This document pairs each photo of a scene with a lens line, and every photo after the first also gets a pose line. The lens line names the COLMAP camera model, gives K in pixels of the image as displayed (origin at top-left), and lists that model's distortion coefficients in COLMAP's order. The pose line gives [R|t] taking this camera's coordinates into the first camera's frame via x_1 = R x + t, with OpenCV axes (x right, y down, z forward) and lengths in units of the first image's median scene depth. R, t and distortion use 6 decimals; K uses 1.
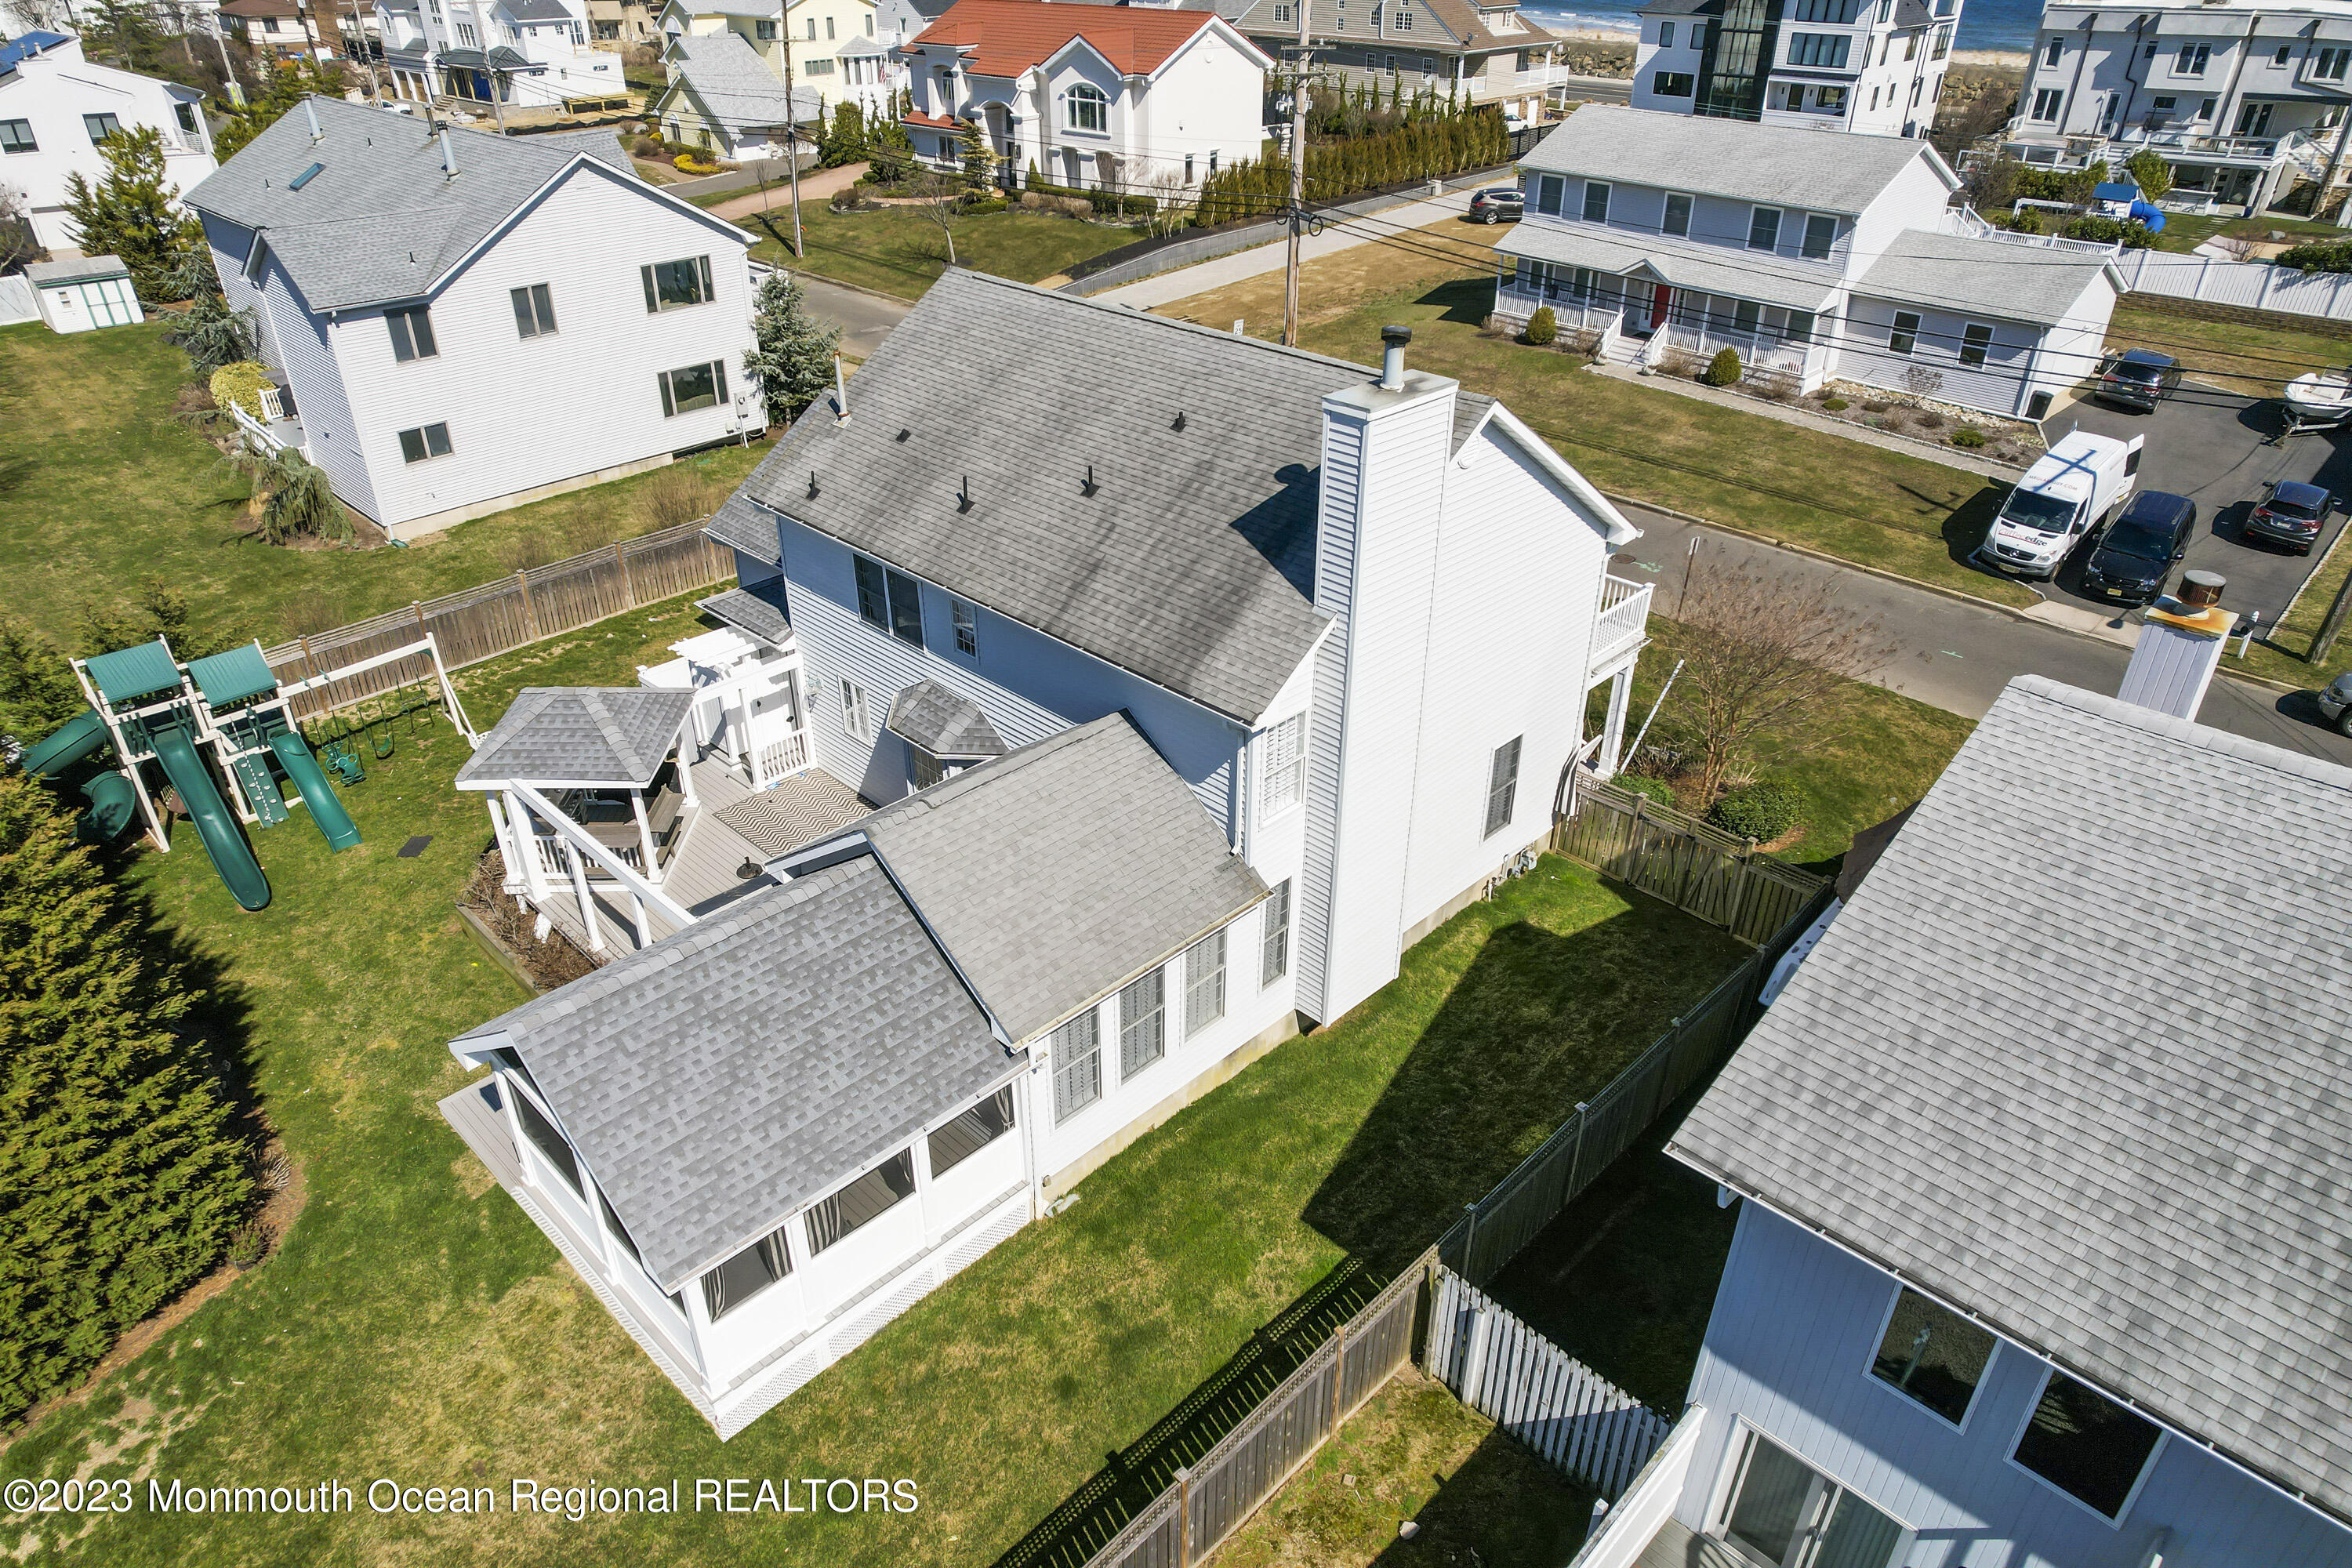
lens RADIAL K [[1503.5, 0, 1176.8], [0, 1503.5, 783.1], [0, 0, 1]] dist [-0.072375, 0.061200]
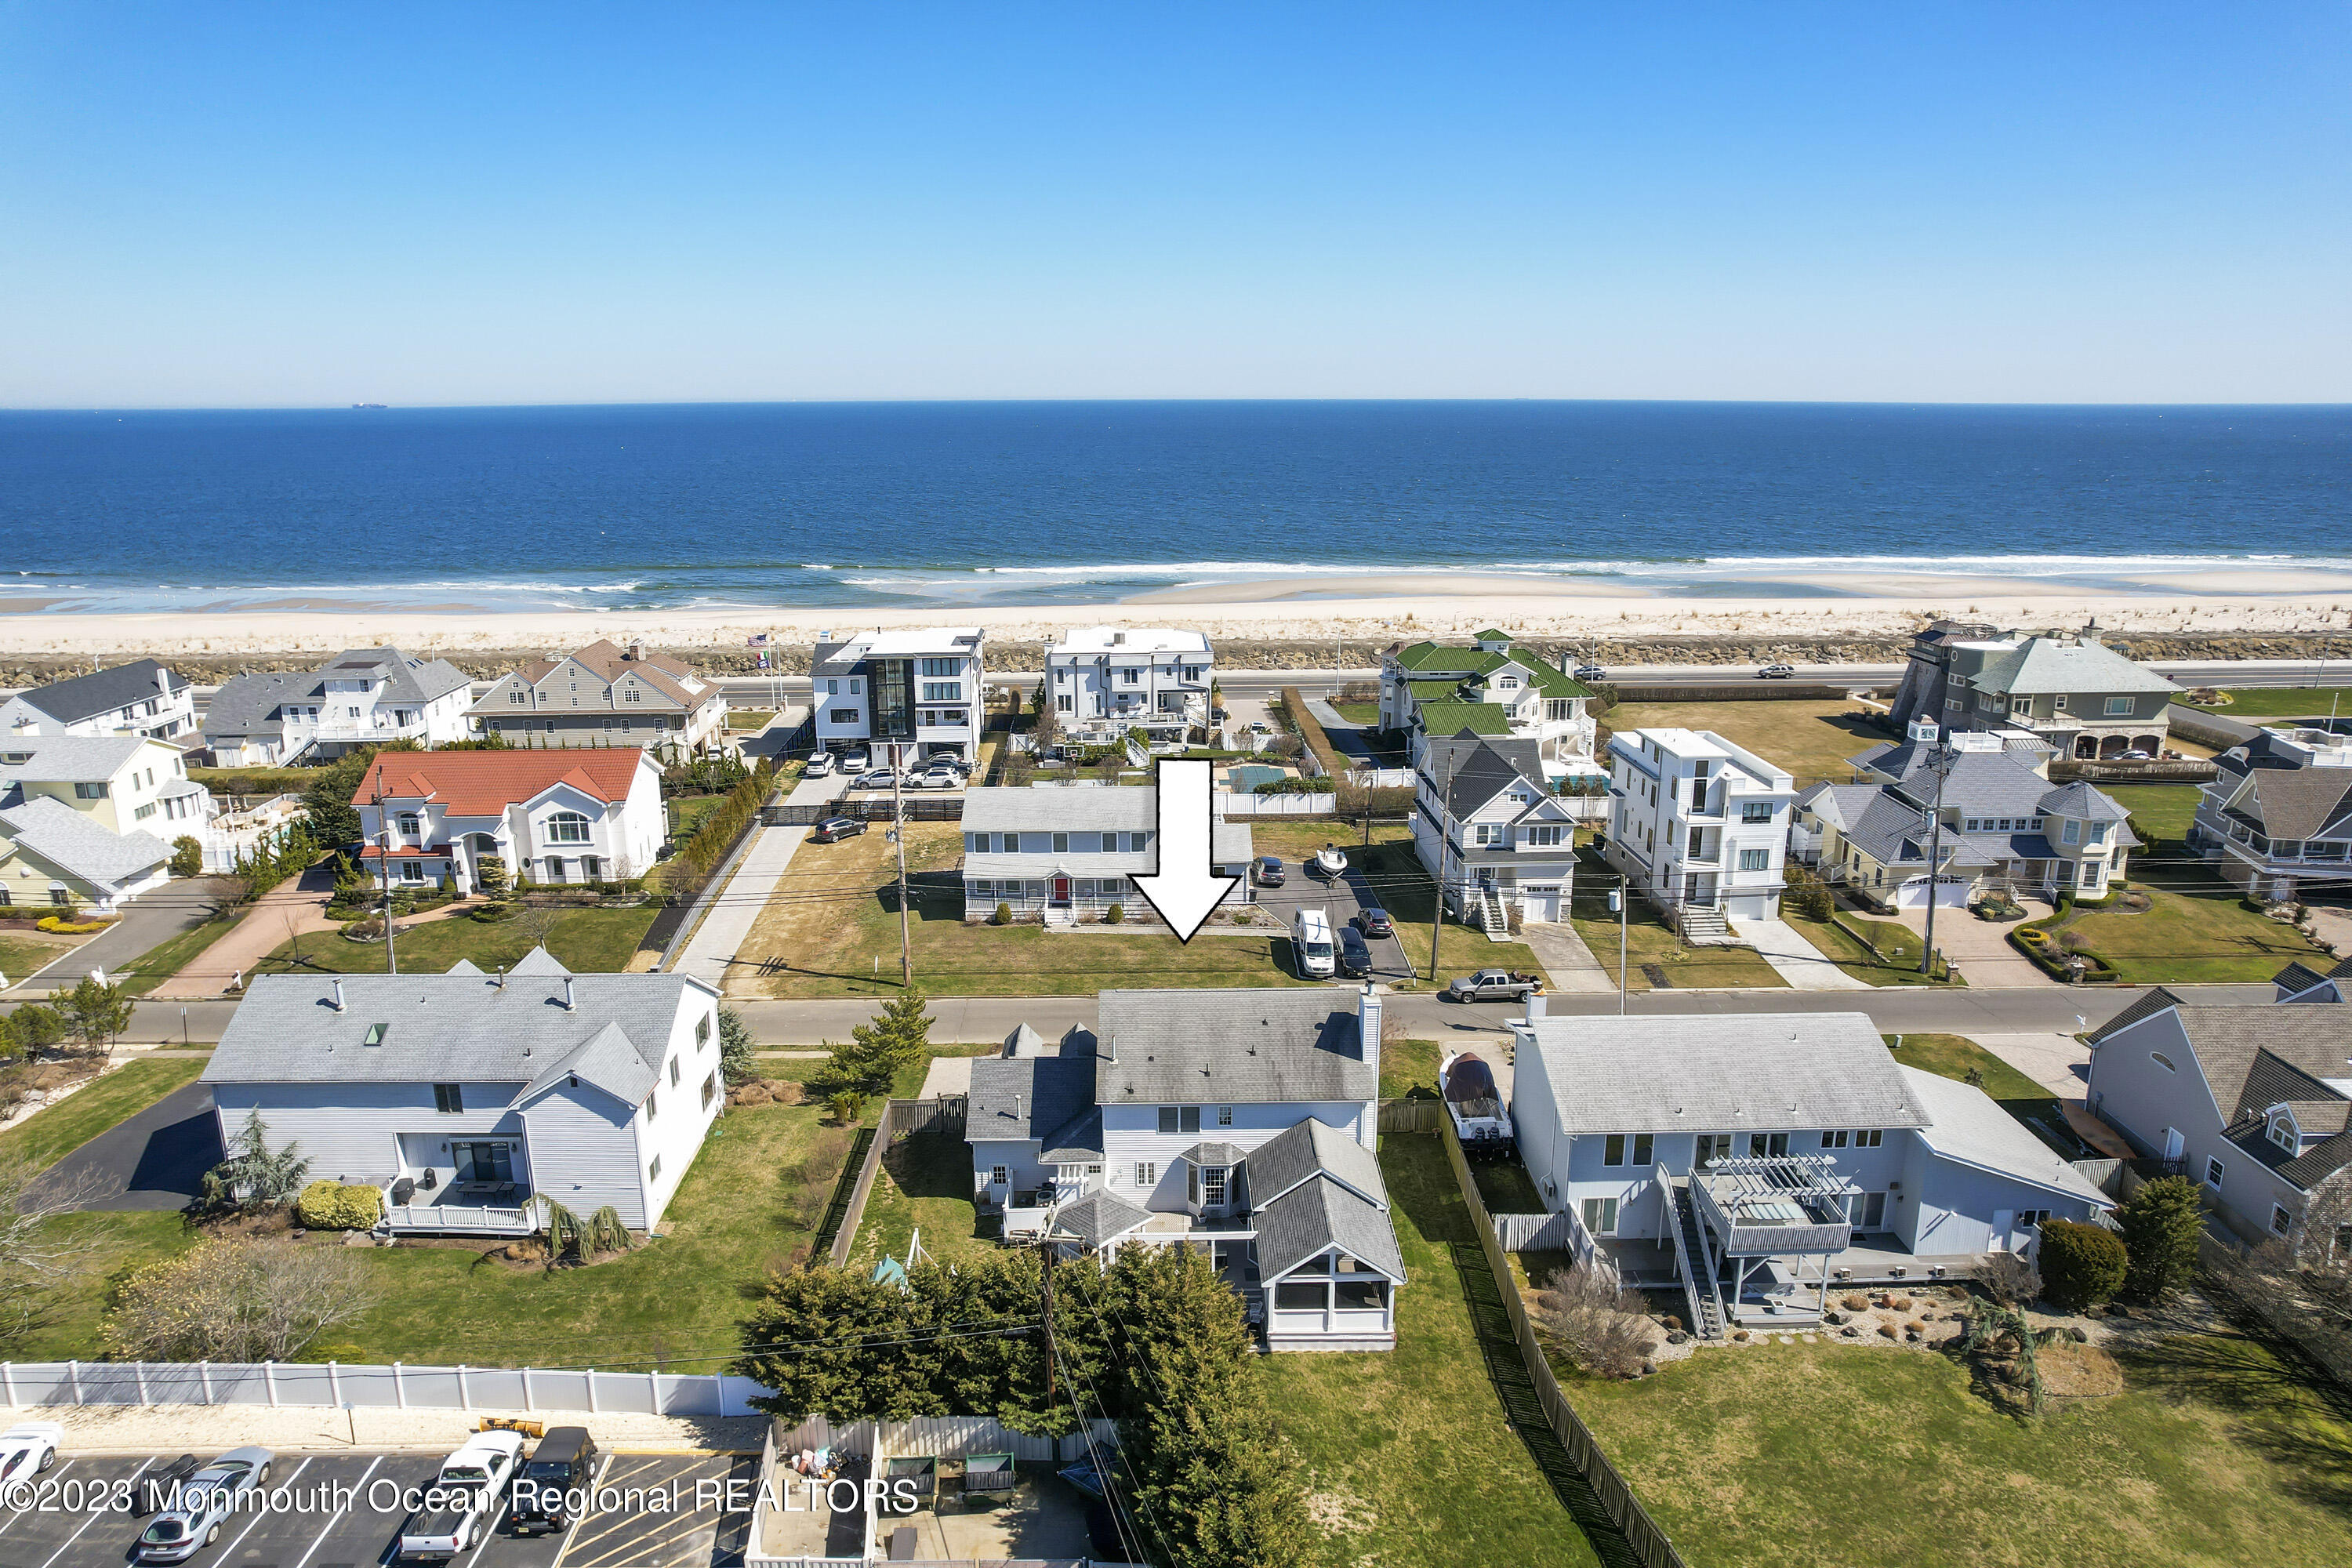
lens RADIAL K [[1503.5, 0, 1179.1], [0, 1503.5, 779.4], [0, 0, 1]] dist [-0.072375, 0.061200]
pose [[0.701466, -0.181167, 0.689292, -0.620183], [0.368991, 0.919756, -0.133768, -0.104571], [-0.609747, 0.348176, 0.712027, -0.349240]]
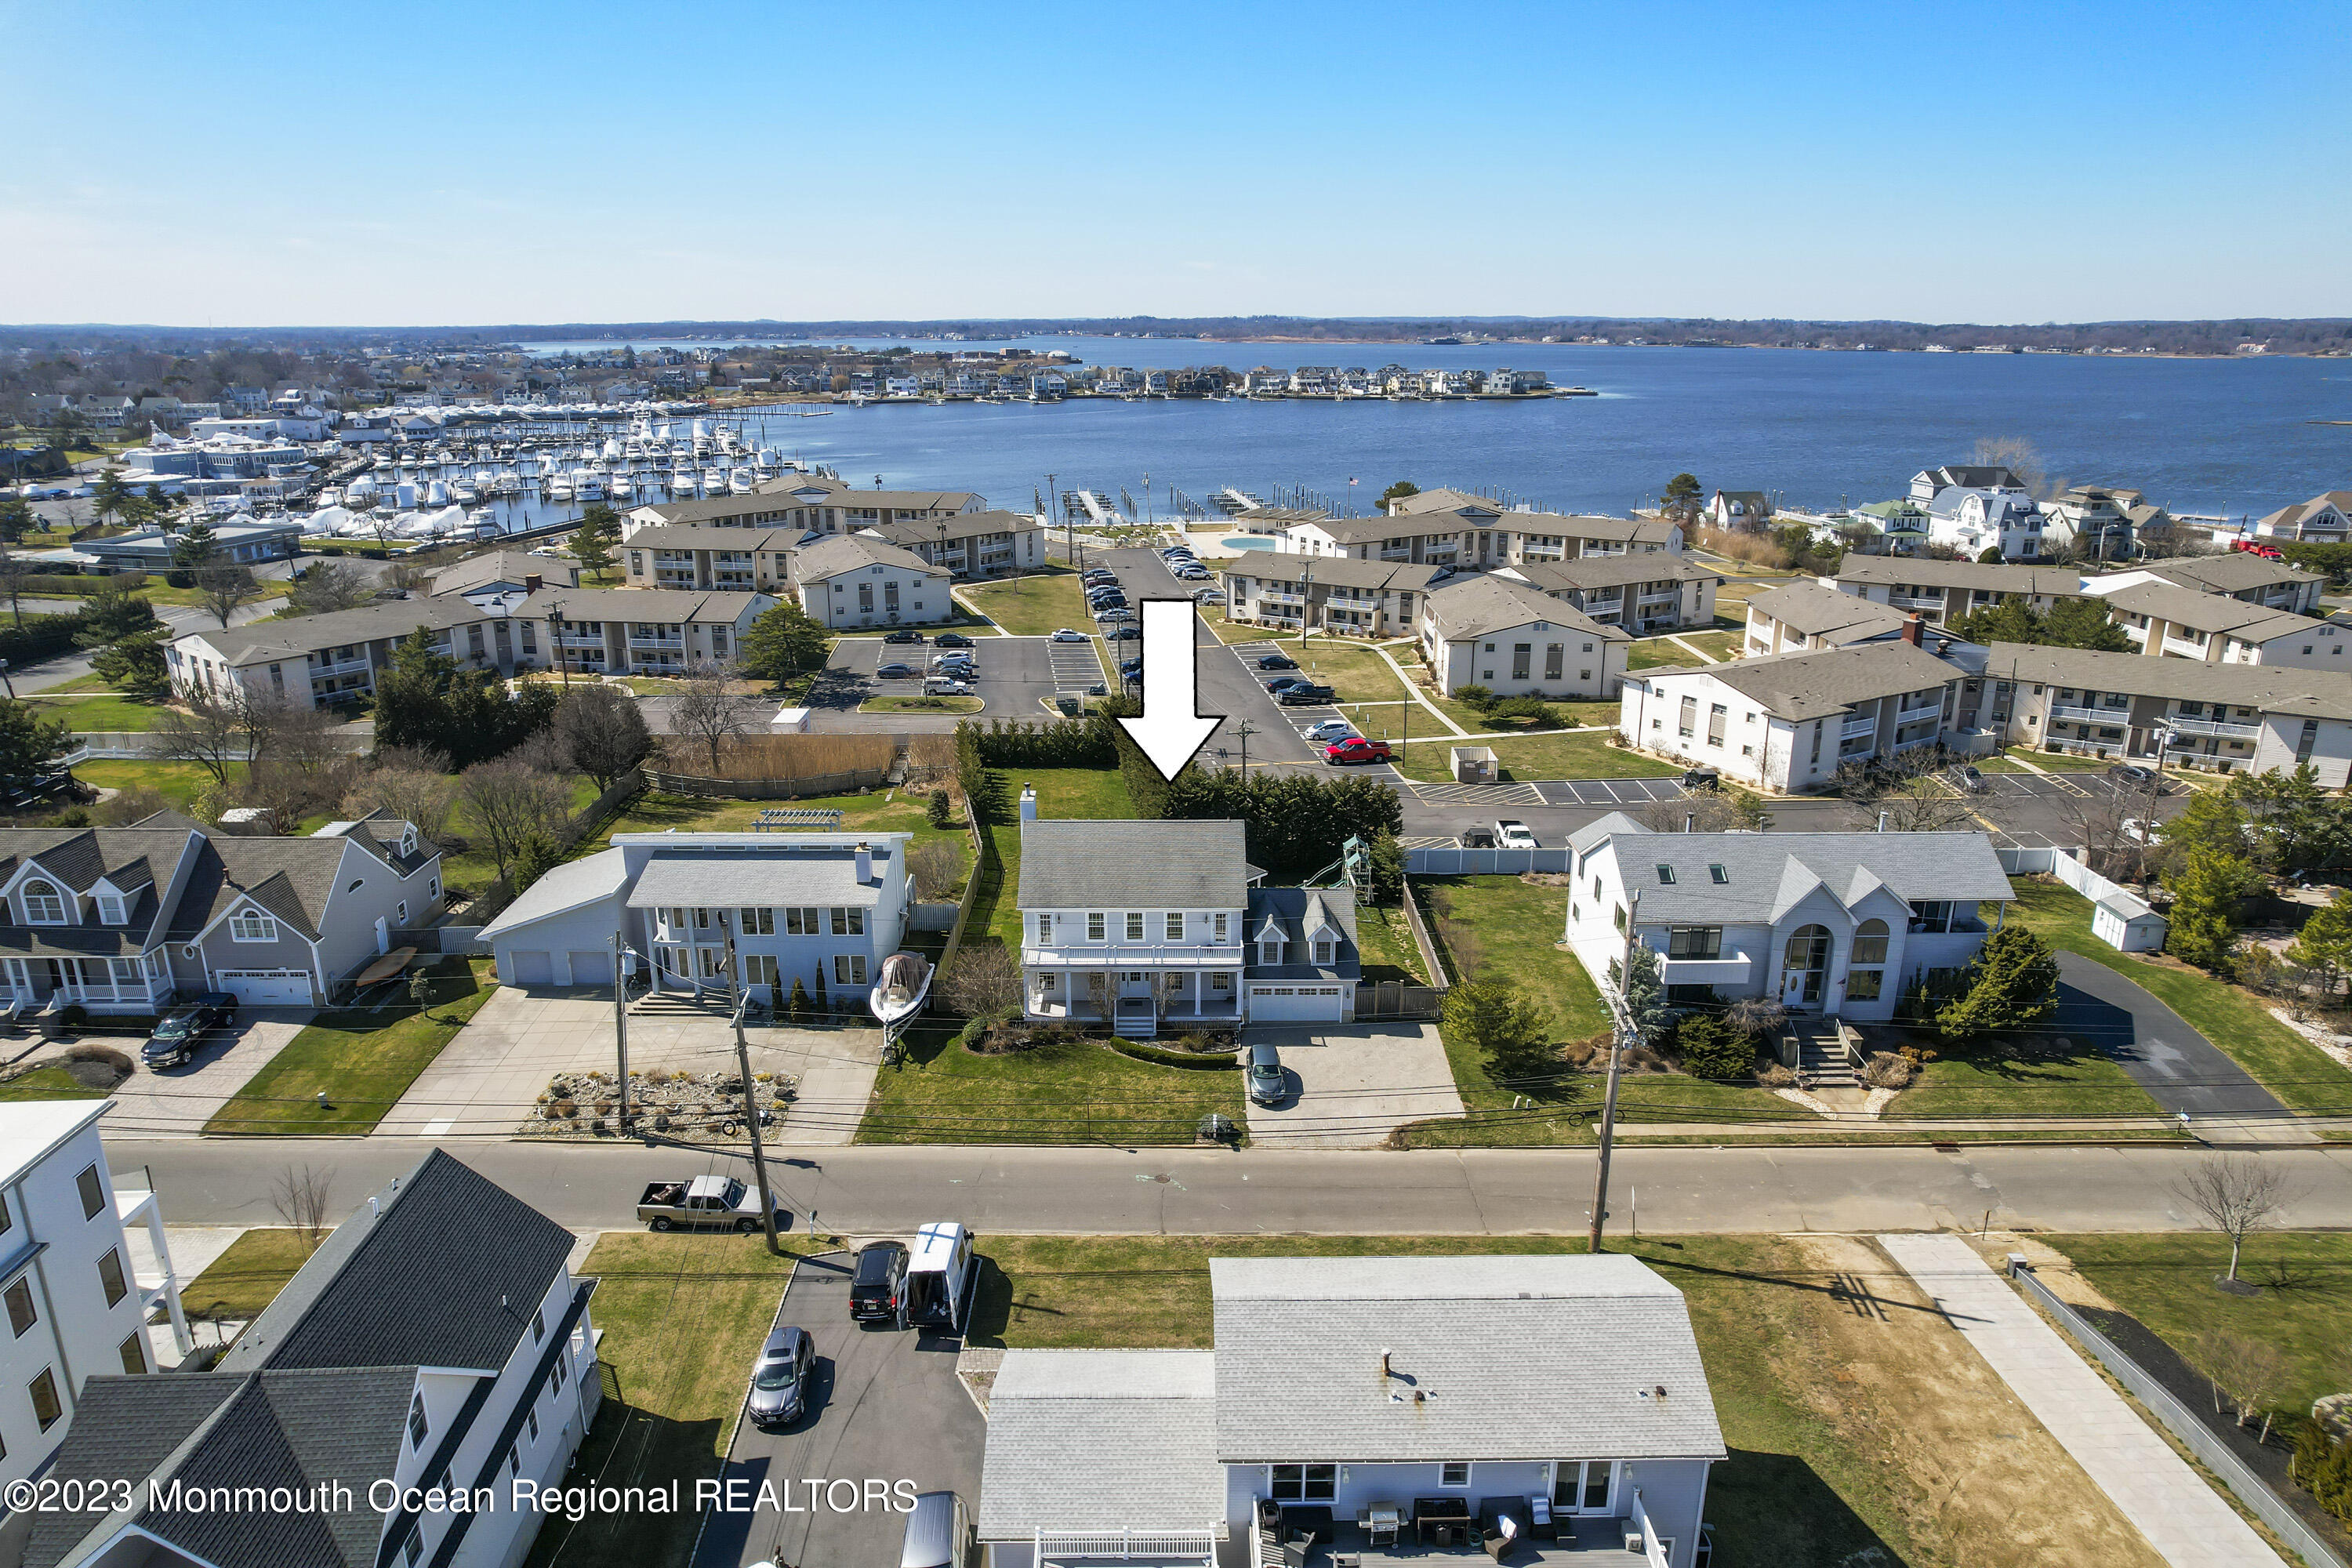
lens RADIAL K [[1503.5, 0, 1177.2], [0, 1503.5, 777.3], [0, 0, 1]] dist [-0.072375, 0.061200]
pose [[-0.707989, 0.203149, -0.676374, 0.705011], [-0.364492, 0.715208, 0.596341, -0.777595], [0.604895, 0.668736, -0.432313, 0.783725]]
